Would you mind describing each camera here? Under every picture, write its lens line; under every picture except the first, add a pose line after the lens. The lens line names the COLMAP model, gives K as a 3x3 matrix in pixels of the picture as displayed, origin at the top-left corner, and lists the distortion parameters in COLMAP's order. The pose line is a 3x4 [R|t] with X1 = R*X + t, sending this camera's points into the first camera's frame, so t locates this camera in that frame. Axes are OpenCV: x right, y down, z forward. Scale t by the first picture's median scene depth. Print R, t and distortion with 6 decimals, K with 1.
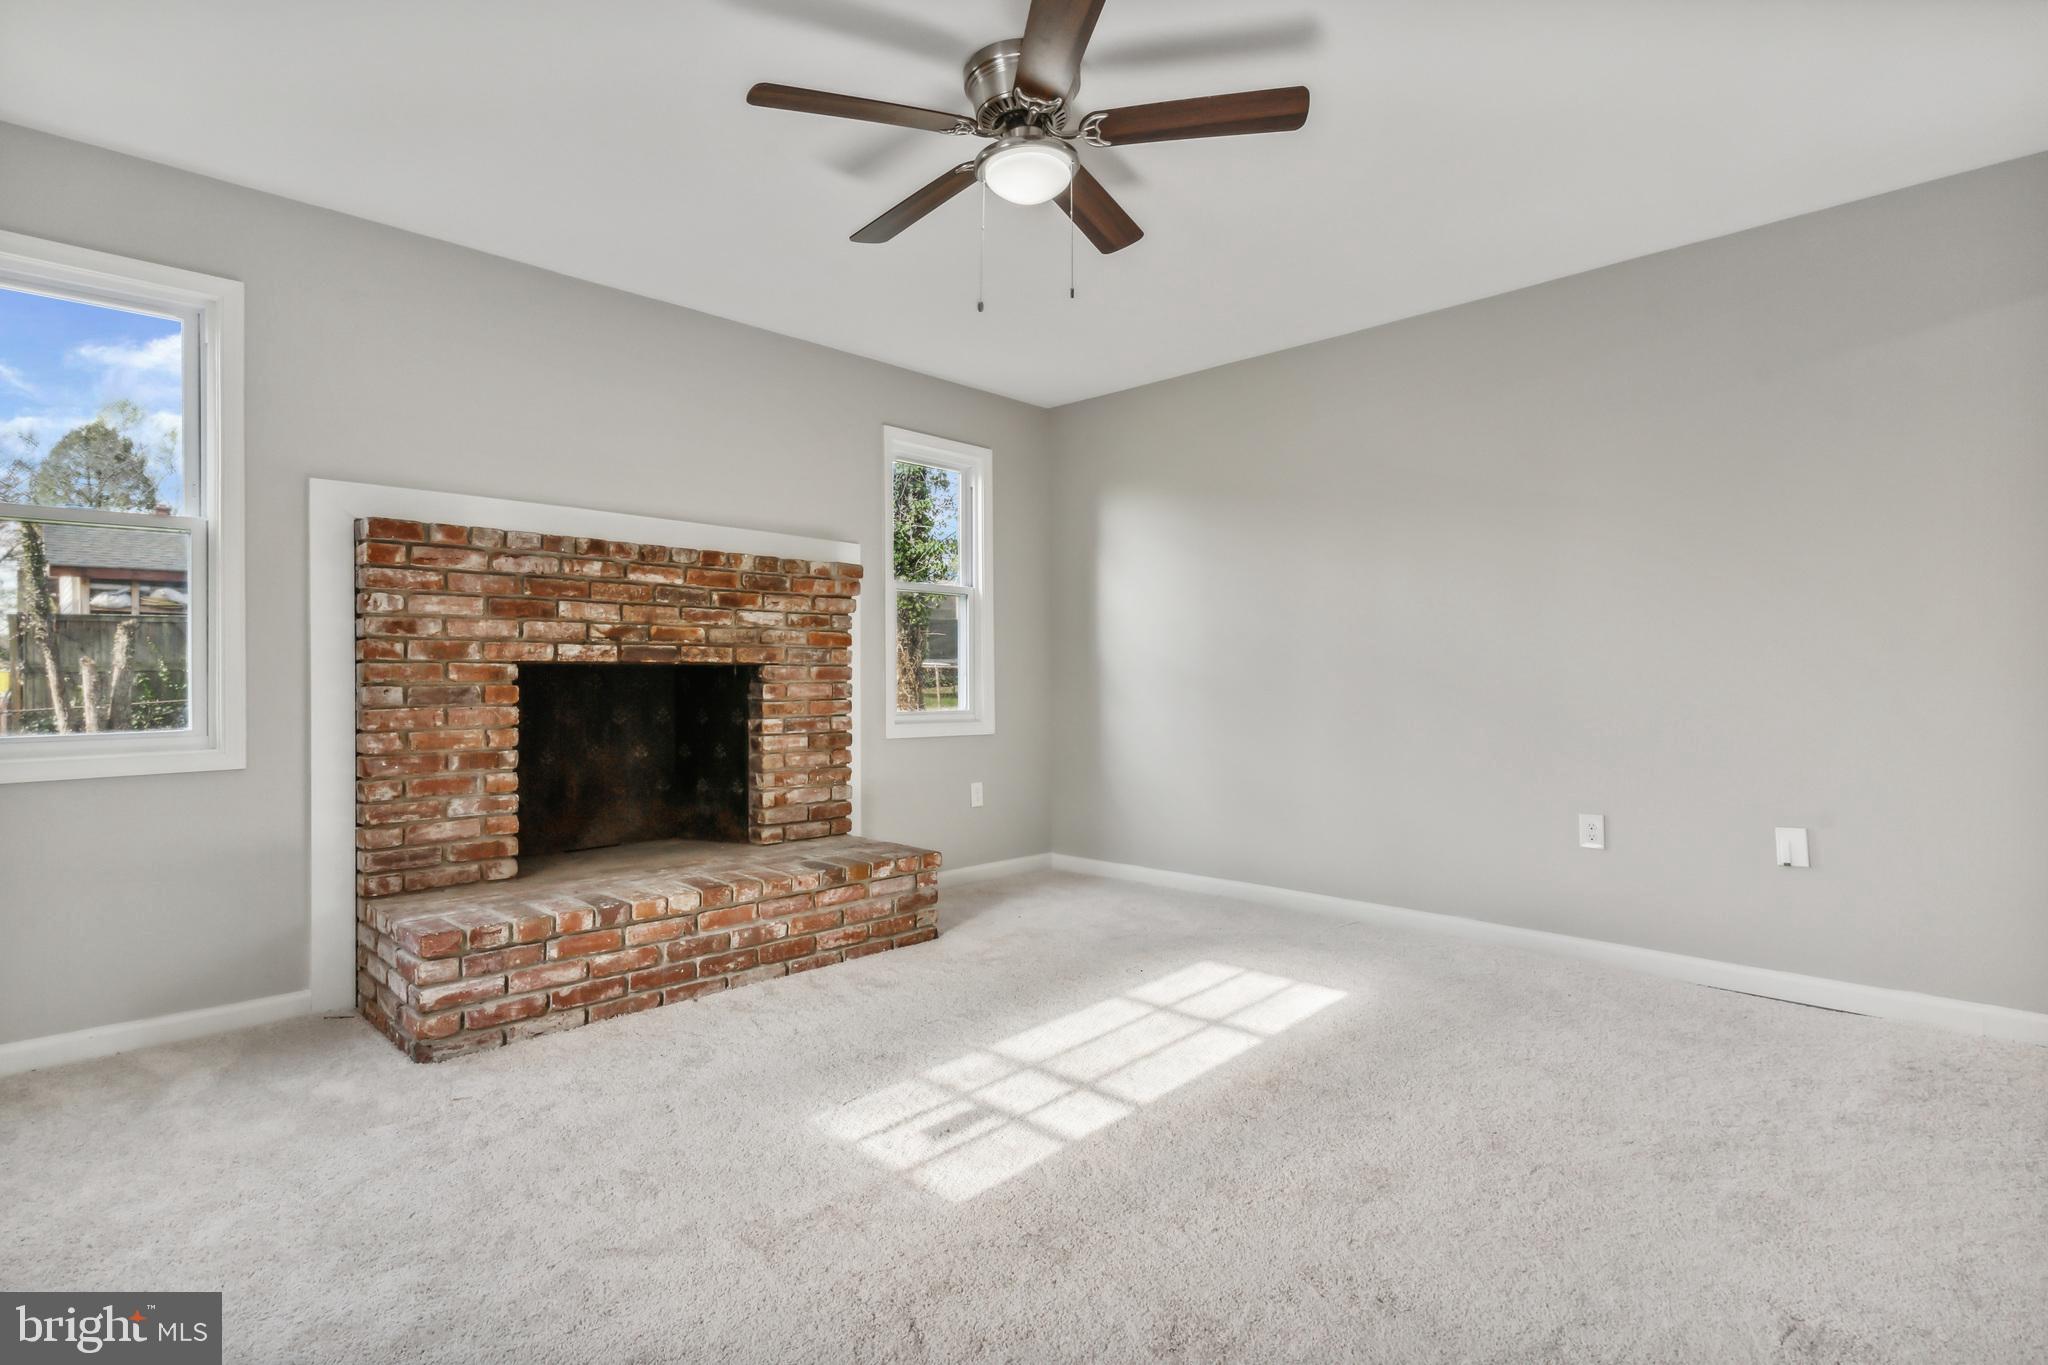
lens RADIAL K [[989.0, 0, 1015.2], [0, 989.0, 673.2], [0, 0, 1]] dist [0.002163, 0.000430]
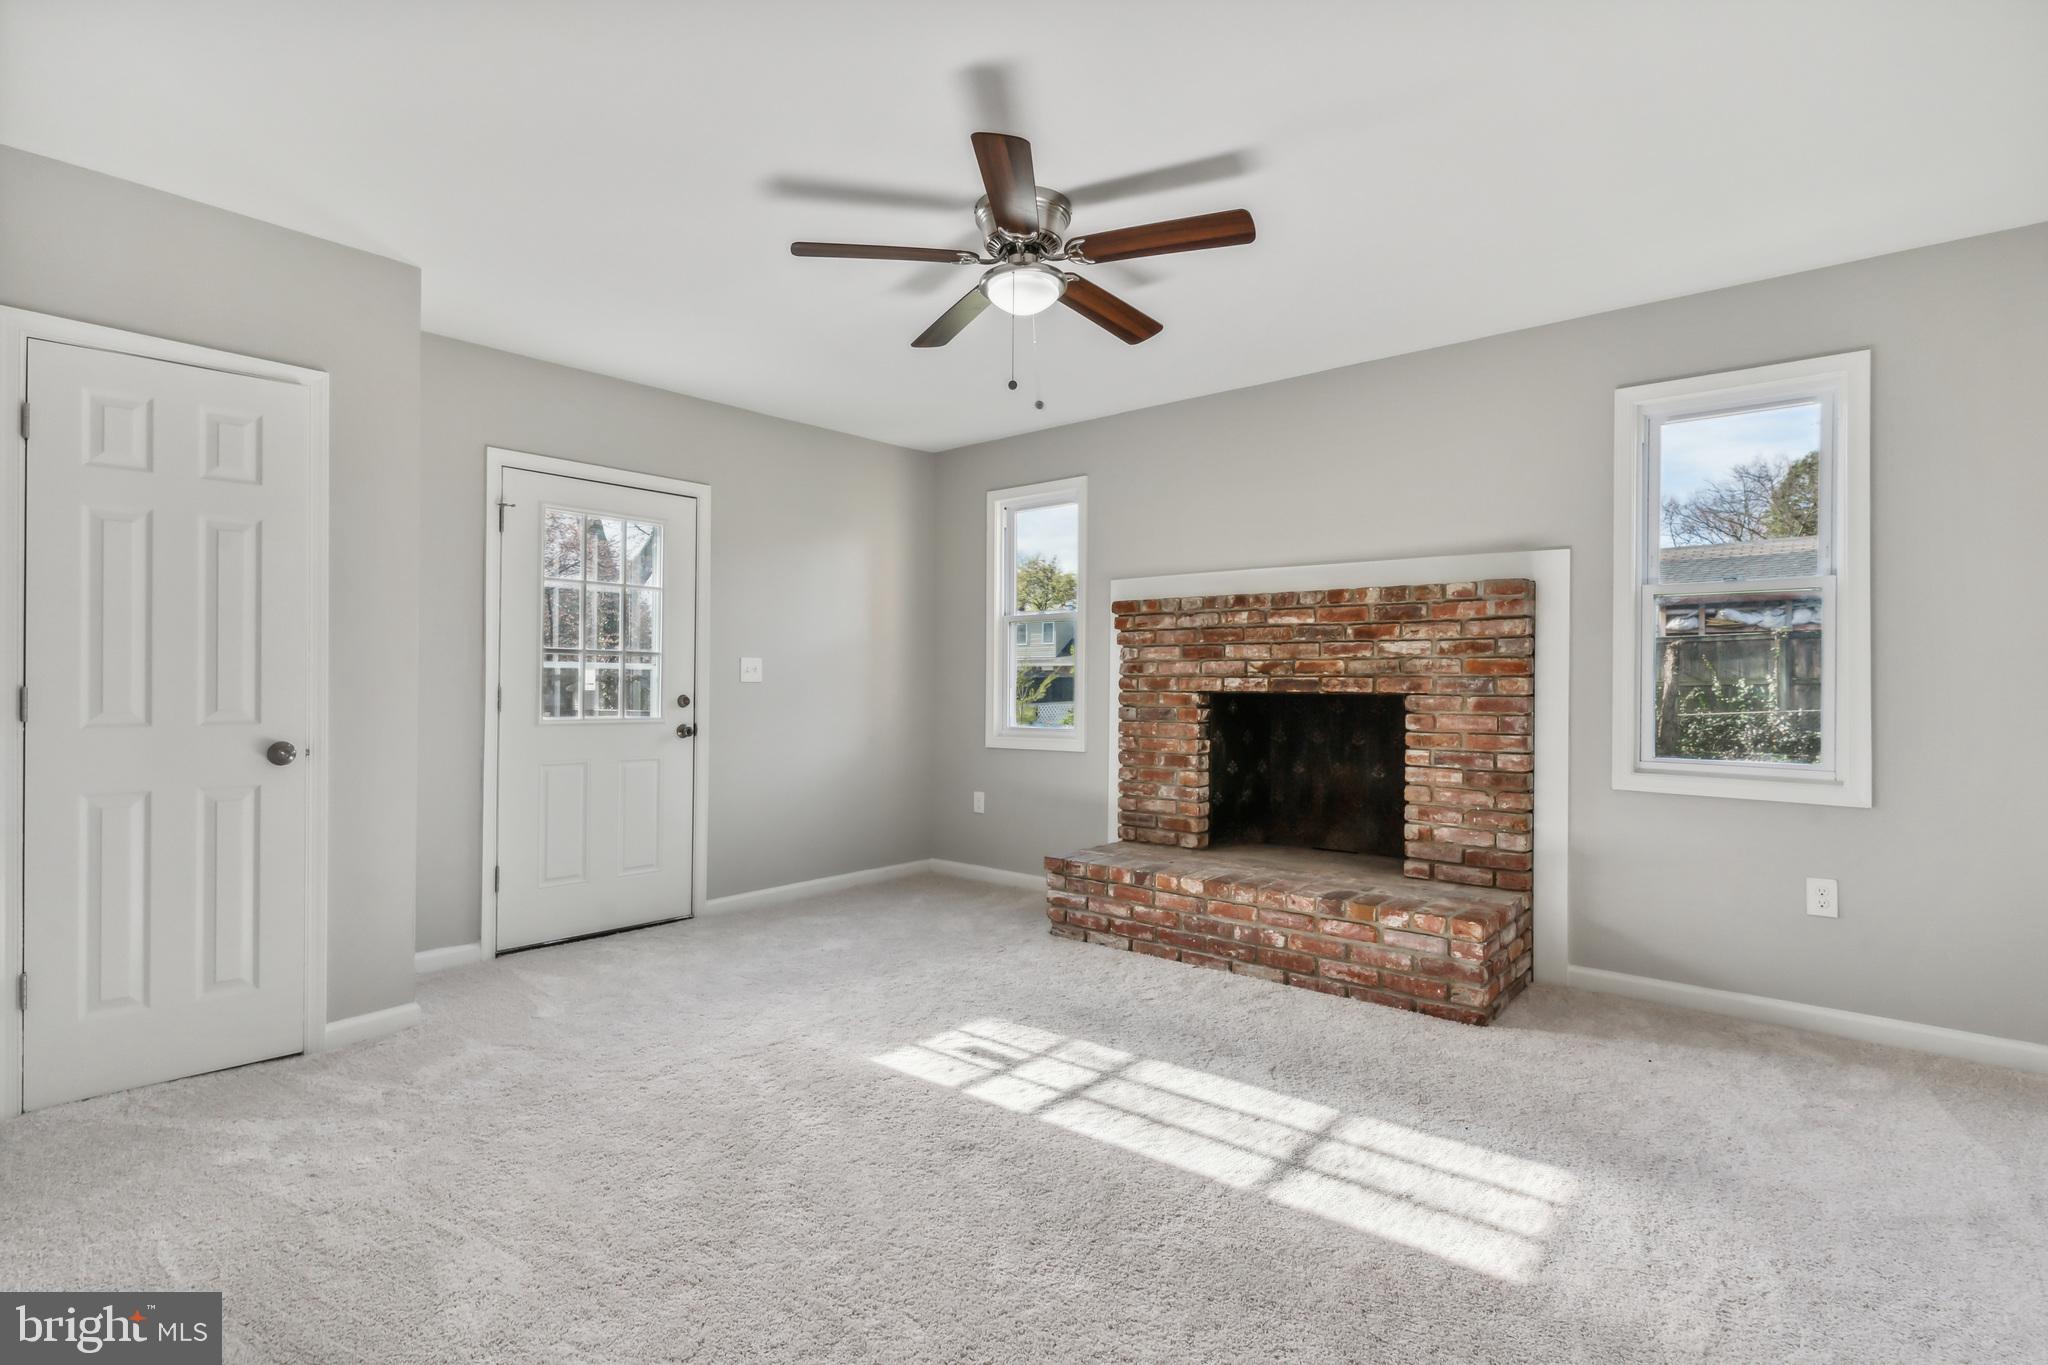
lens RADIAL K [[1003.5, 0, 1007.0], [0, 1003.5, 684.3], [0, 0, 1]] dist [0.005256, -0.000292]
pose [[0.082572, 0.003326, -0.996580, 0.820523], [-0.002766, 0.999991, 0.003108, -0.024151], [0.996581, 0.002500, 0.082581, 0.595612]]
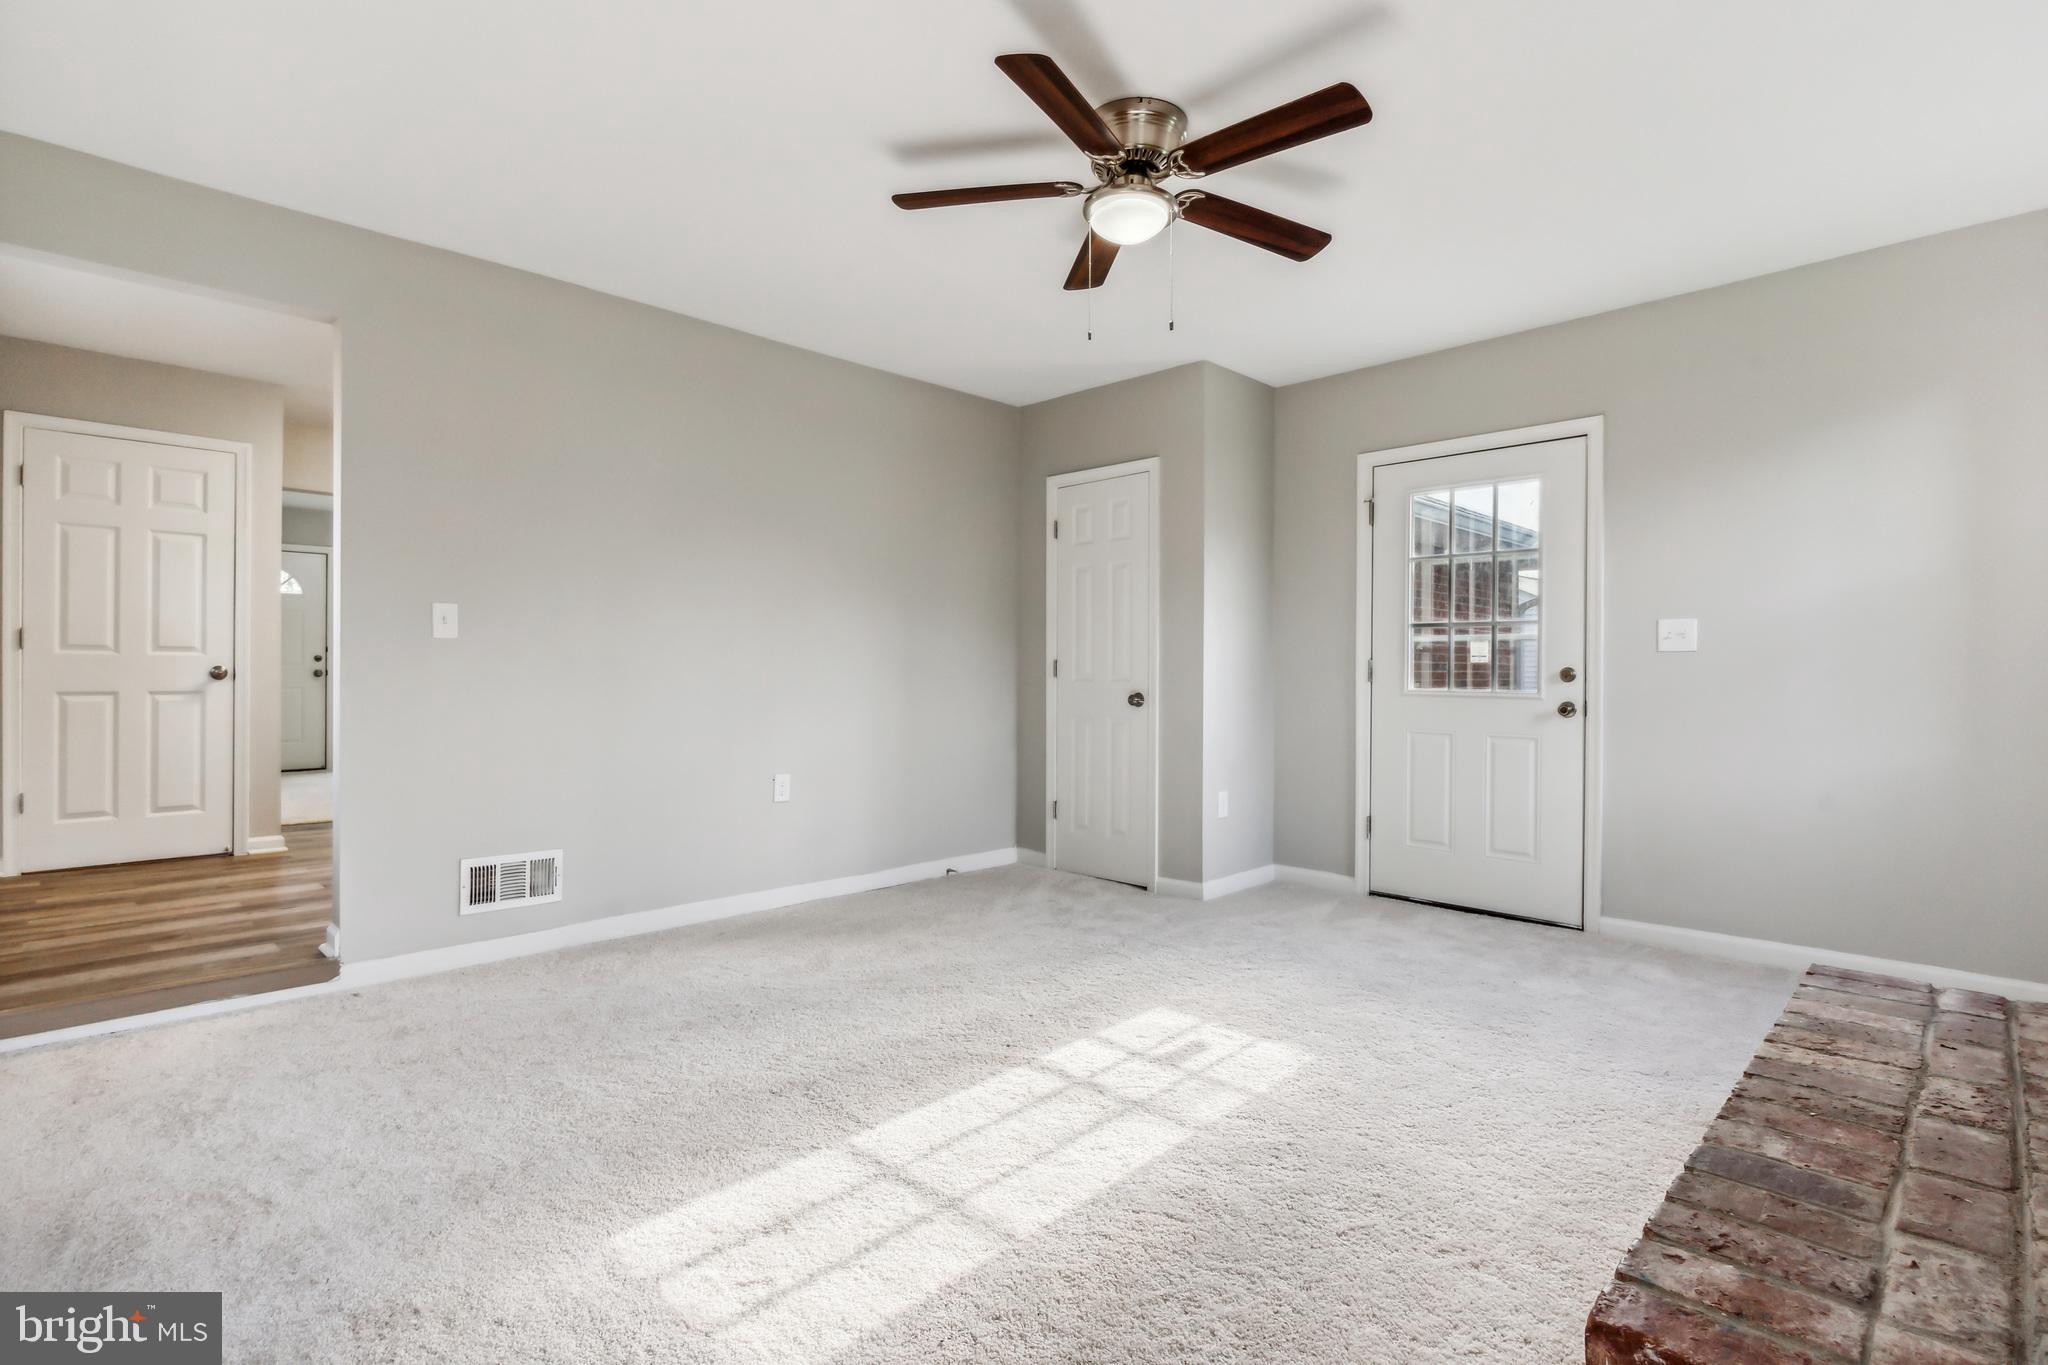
lens RADIAL K [[1009.1, 0, 1022.0], [0, 1009.1, 673.4], [0, 0, 1]] dist [0.016664, -0.000755]
pose [[-0.999988, -0.002052, -0.004449, 0.094240], [-0.002041, 0.999995, -0.002341, 0.005611], [0.004454, -0.002332, -0.999987, 1.434279]]
